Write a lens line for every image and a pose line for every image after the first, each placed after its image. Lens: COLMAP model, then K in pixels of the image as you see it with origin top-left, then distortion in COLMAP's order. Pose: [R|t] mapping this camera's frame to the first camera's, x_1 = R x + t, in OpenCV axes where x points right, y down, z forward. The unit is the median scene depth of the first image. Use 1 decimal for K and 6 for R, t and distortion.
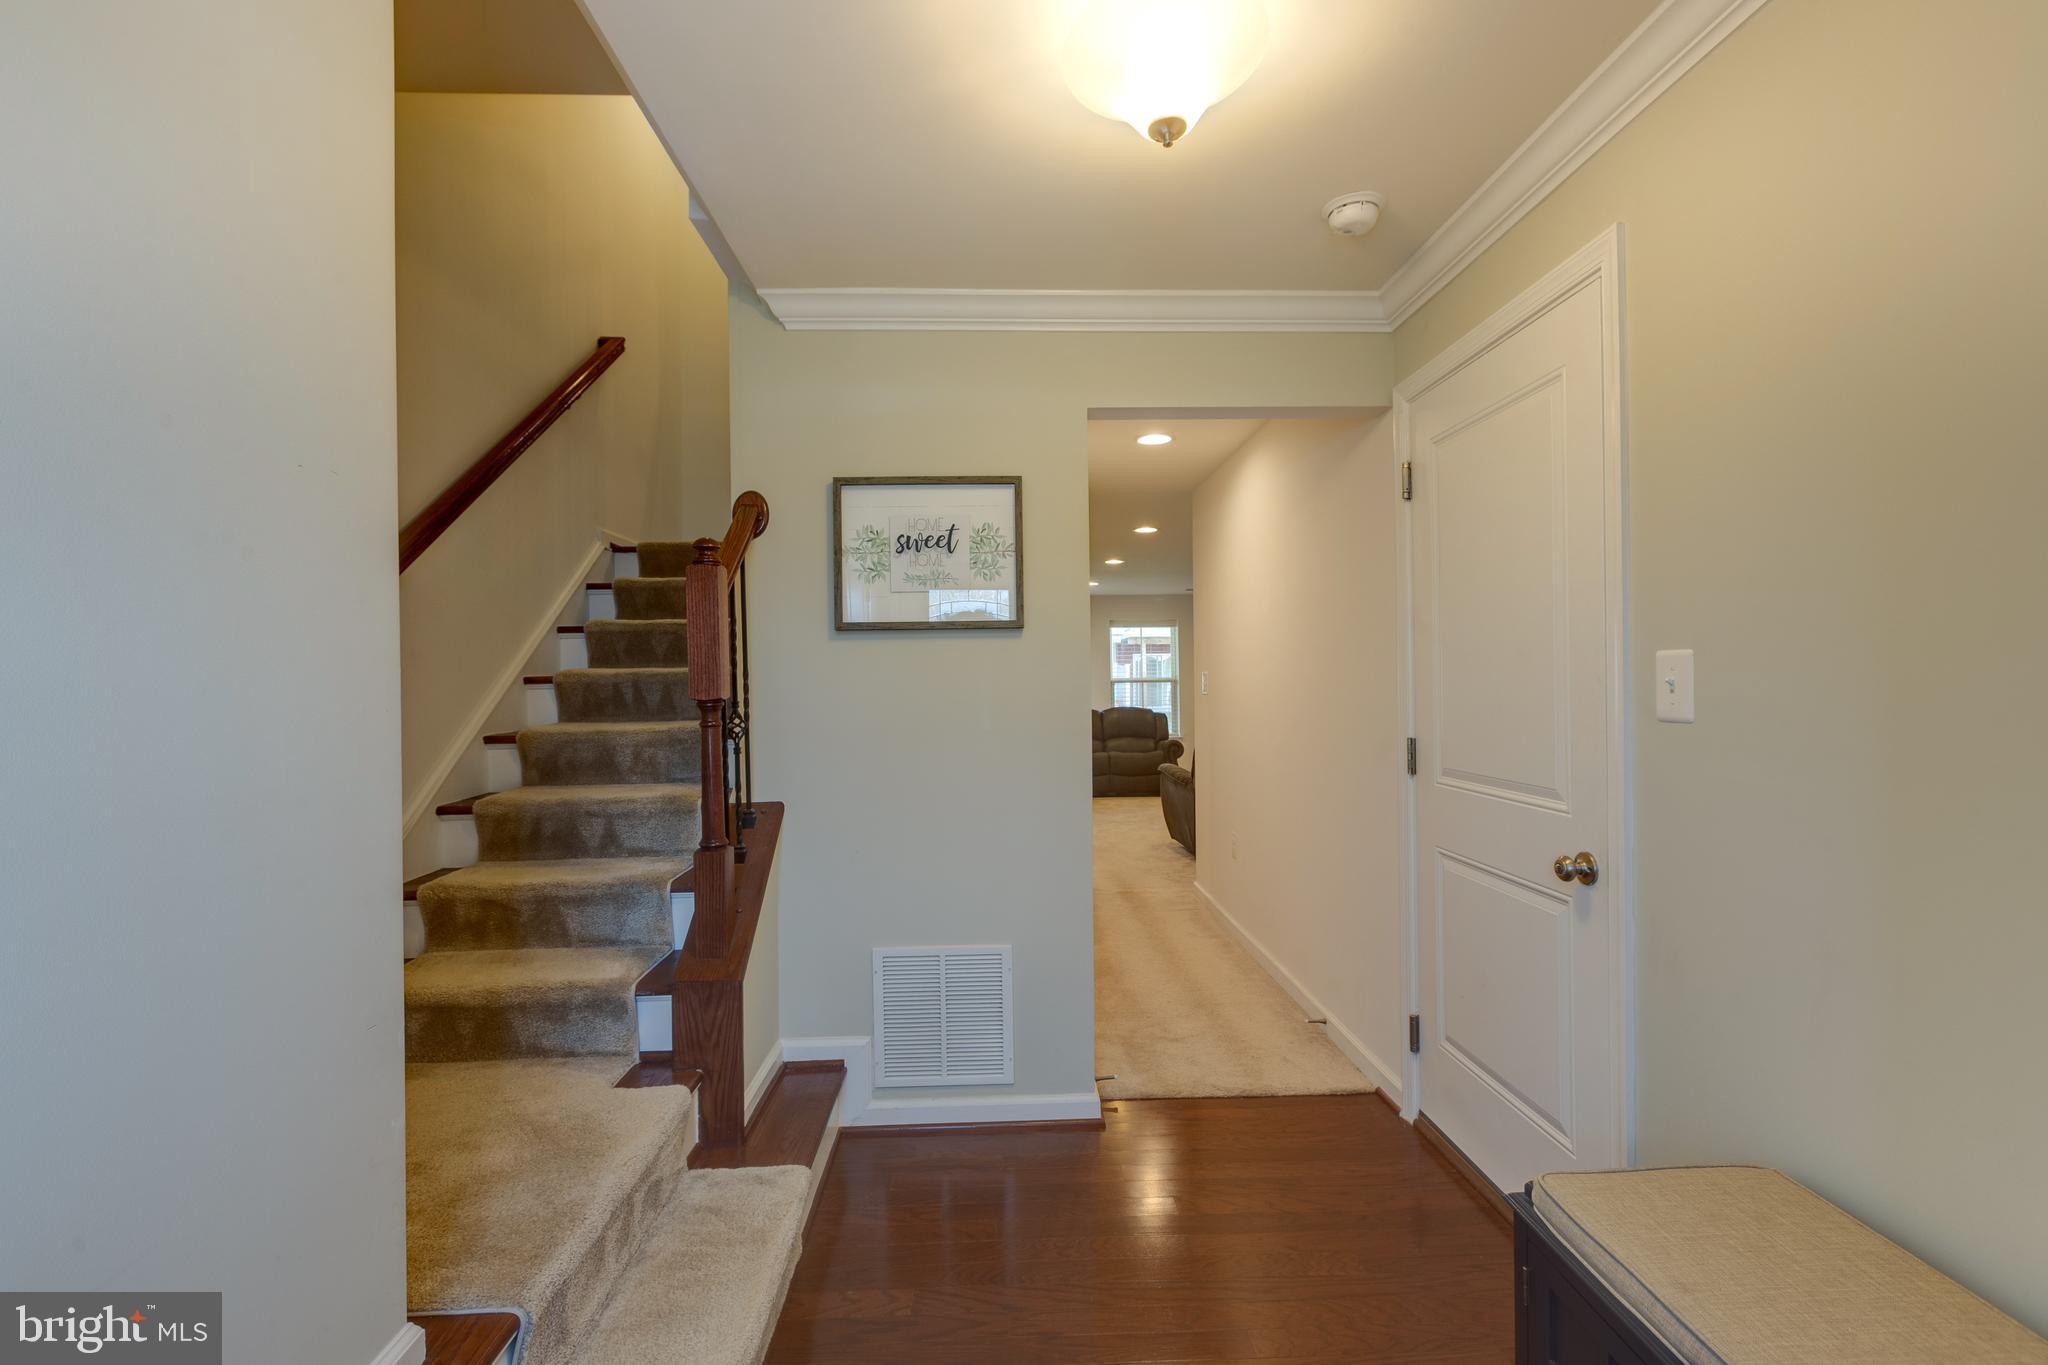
lens RADIAL K [[907.3, 0, 1028.9], [0, 907.3, 679.5], [0, 0, 1]] dist [0.001877, -0.000088]
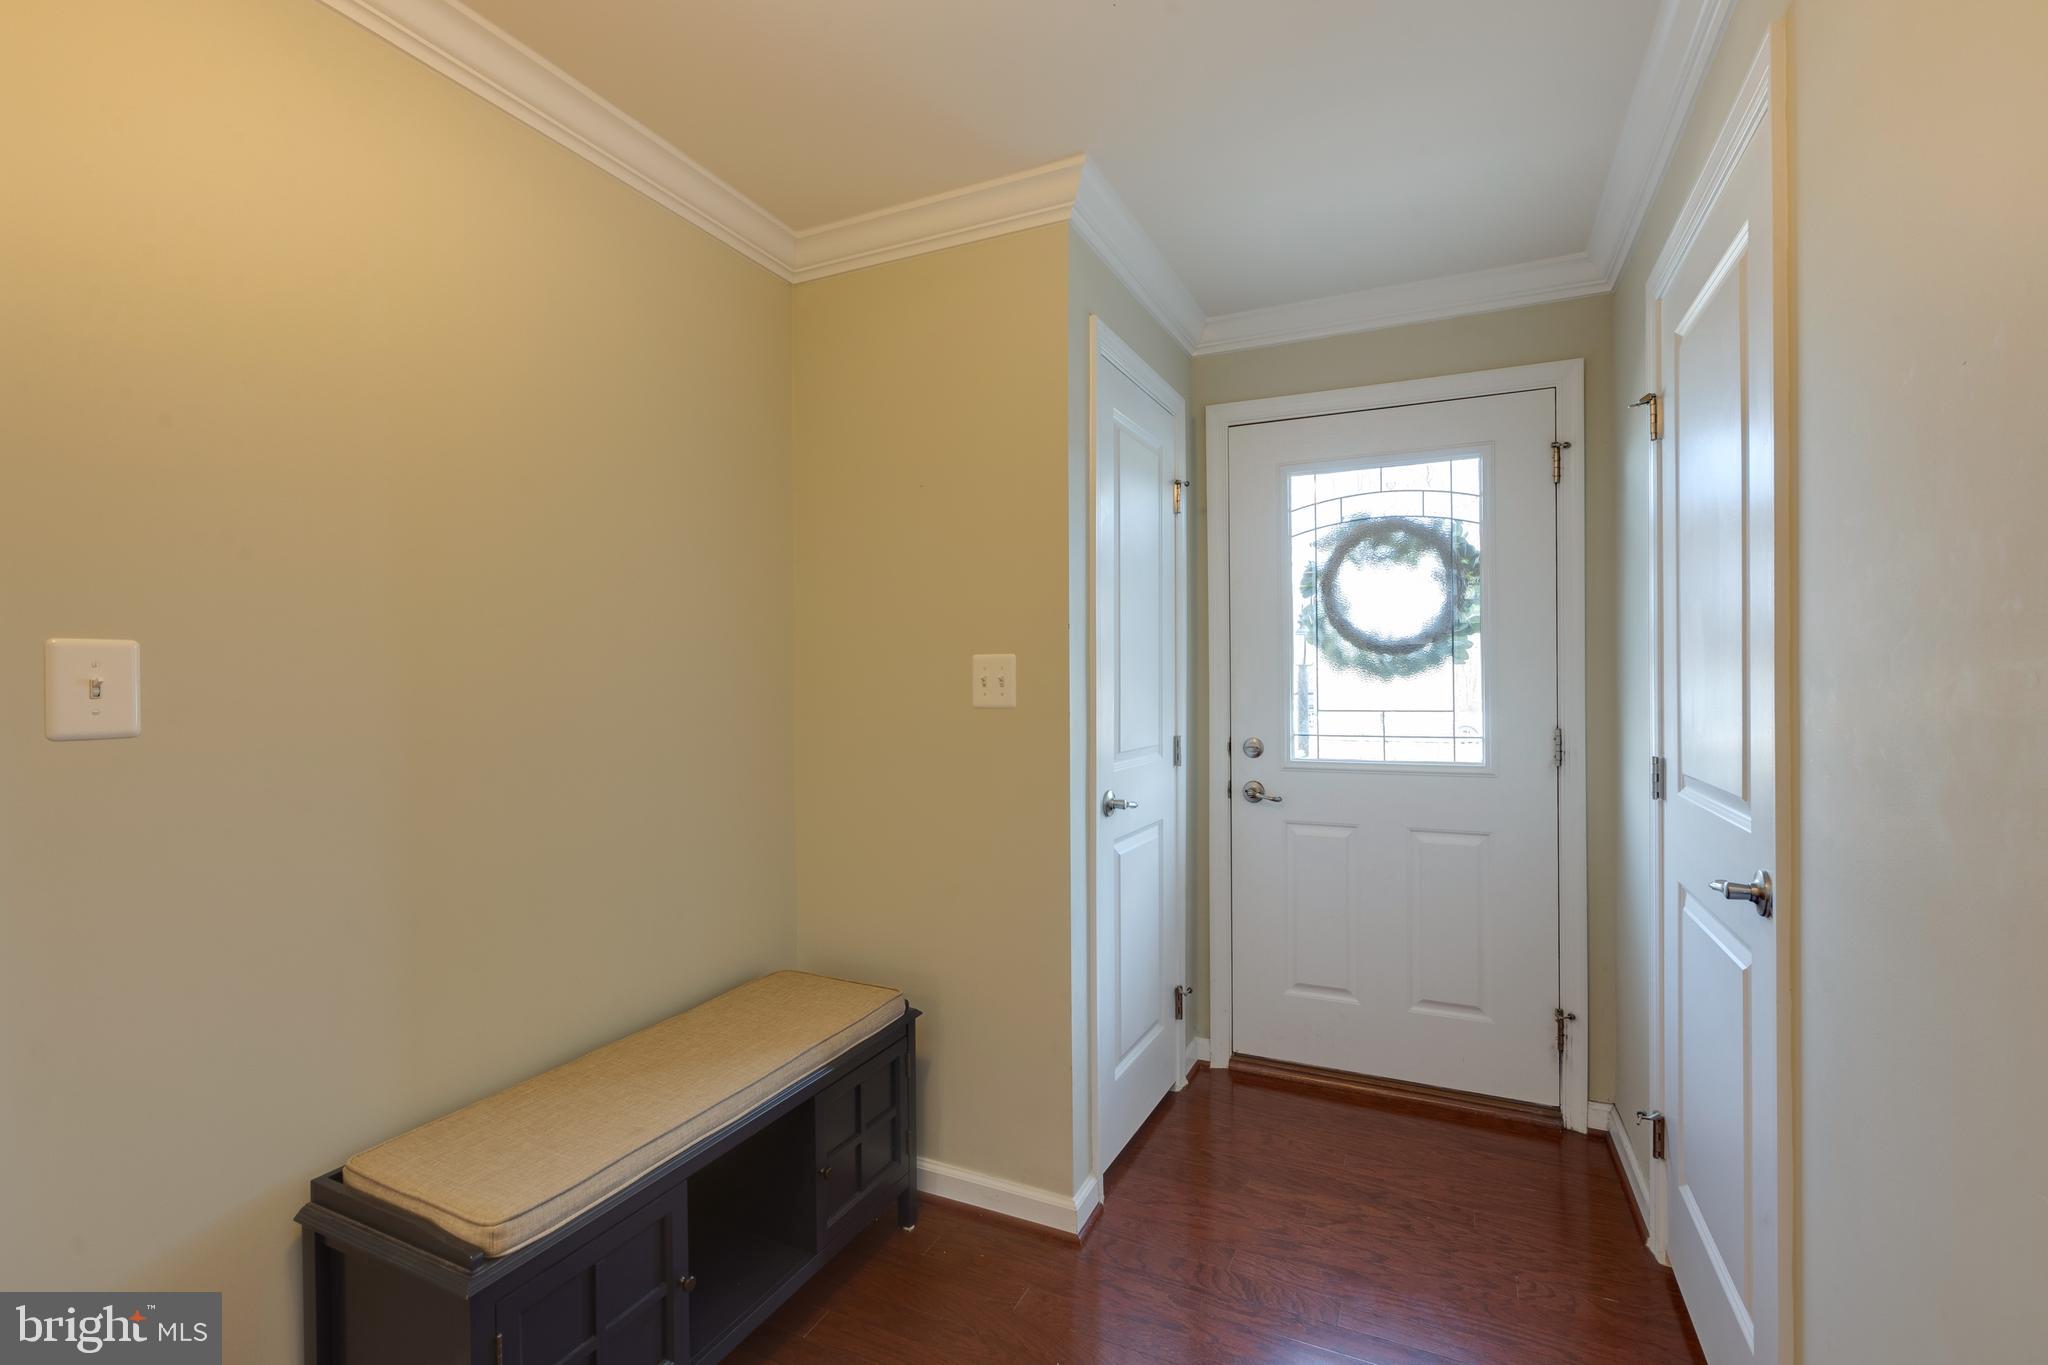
lens RADIAL K [[907.3, 0, 1028.9], [0, 907.3, 679.5], [0, 0, 1]] dist [0.001877, -0.000088]
pose [[-0.888391, 0.012862, 0.458907, -0.288301], [0.009487, 0.999908, -0.009660, 0.014709], [-0.458989, -0.004229, -0.888432, 1.336710]]
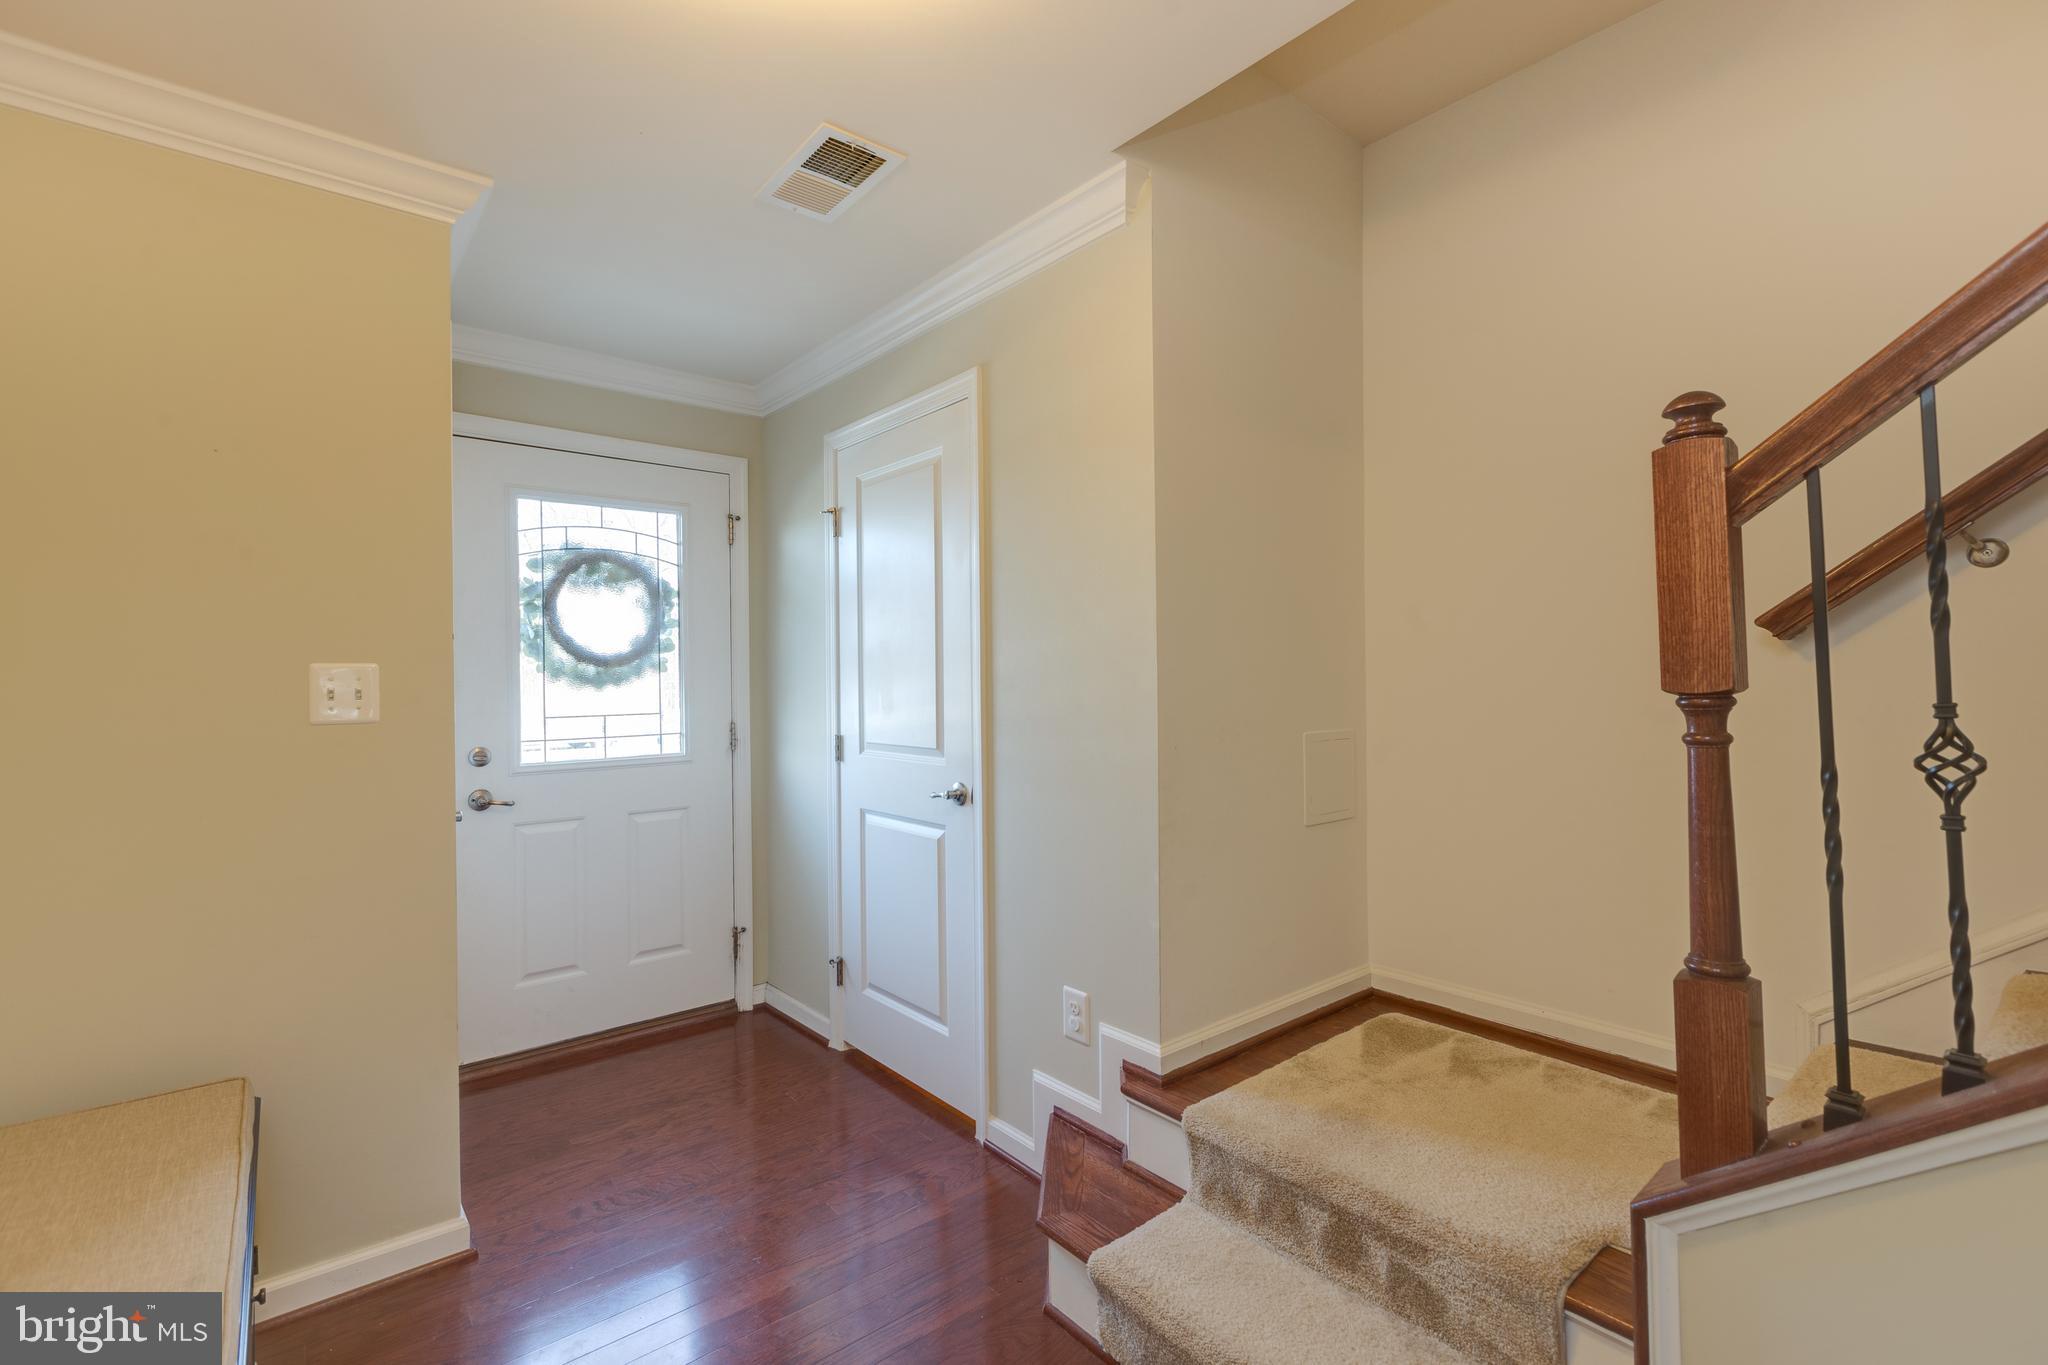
lens RADIAL K [[907.3, 0, 1028.9], [0, 907.3, 679.5], [0, 0, 1]] dist [0.001877, -0.000088]
pose [[-0.789243, 0.017567, -0.613829, 0.262743], [0.021659, 0.999765, 0.000763, 0.005731], [0.613698, -0.012693, -0.789439, 1.597867]]
